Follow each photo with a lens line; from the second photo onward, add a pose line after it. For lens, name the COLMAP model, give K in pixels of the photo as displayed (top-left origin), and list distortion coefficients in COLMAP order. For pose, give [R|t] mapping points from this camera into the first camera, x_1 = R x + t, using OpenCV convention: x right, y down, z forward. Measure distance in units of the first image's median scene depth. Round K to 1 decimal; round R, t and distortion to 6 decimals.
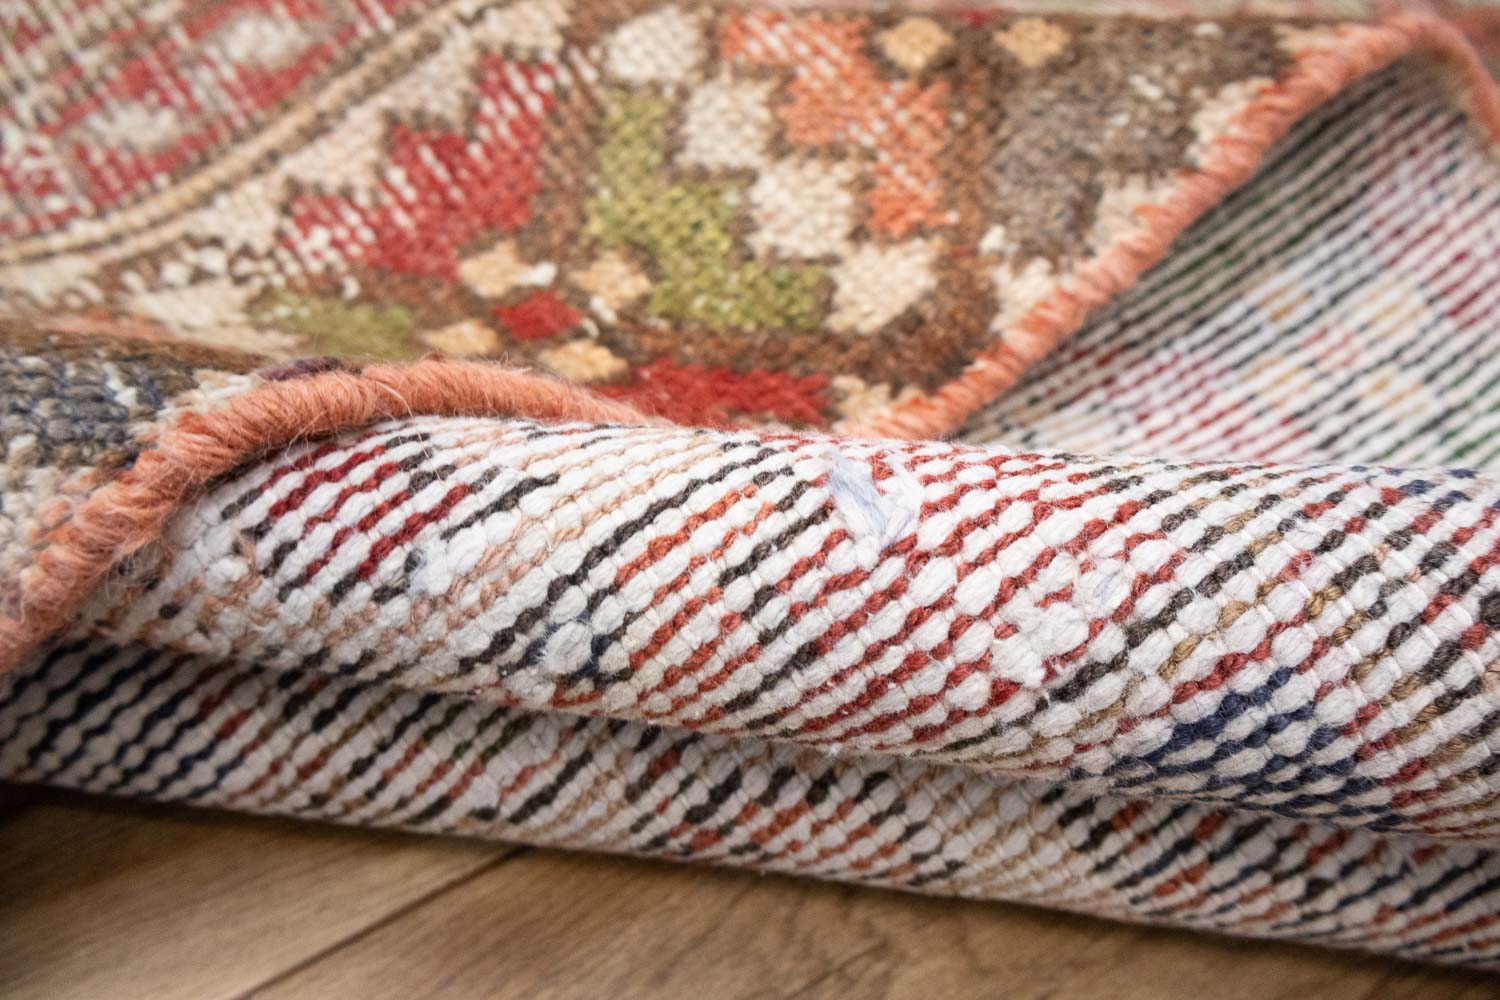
lens RADIAL K [[1287.4, 0, 740.7], [0, 1287.4, 475.0], [0, 0, 1]] dist [0.012778, -0.007787]
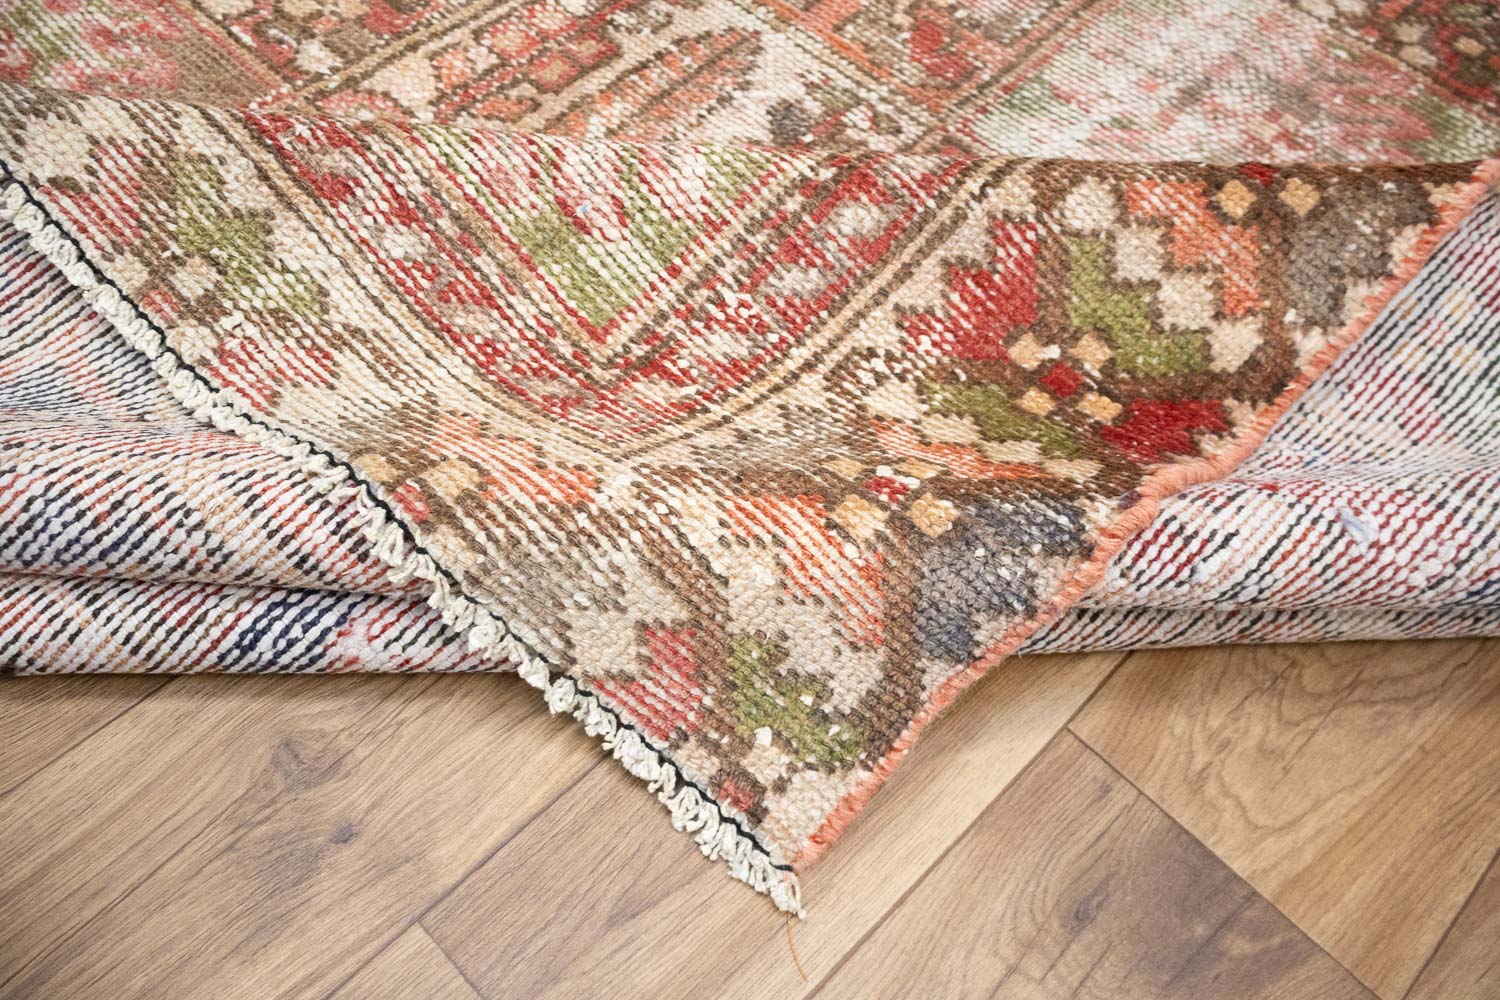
lens RADIAL K [[1287.4, 0, 740.7], [0, 1287.4, 475.0], [0, 0, 1]] dist [0.012778, -0.007787]
pose [[0.981919, -0.143623, 0.123316, -0.909686], [0.102256, 0.950641, 0.292958, -0.615675], [-0.159305, -0.275052, 0.948139, -0.808269]]
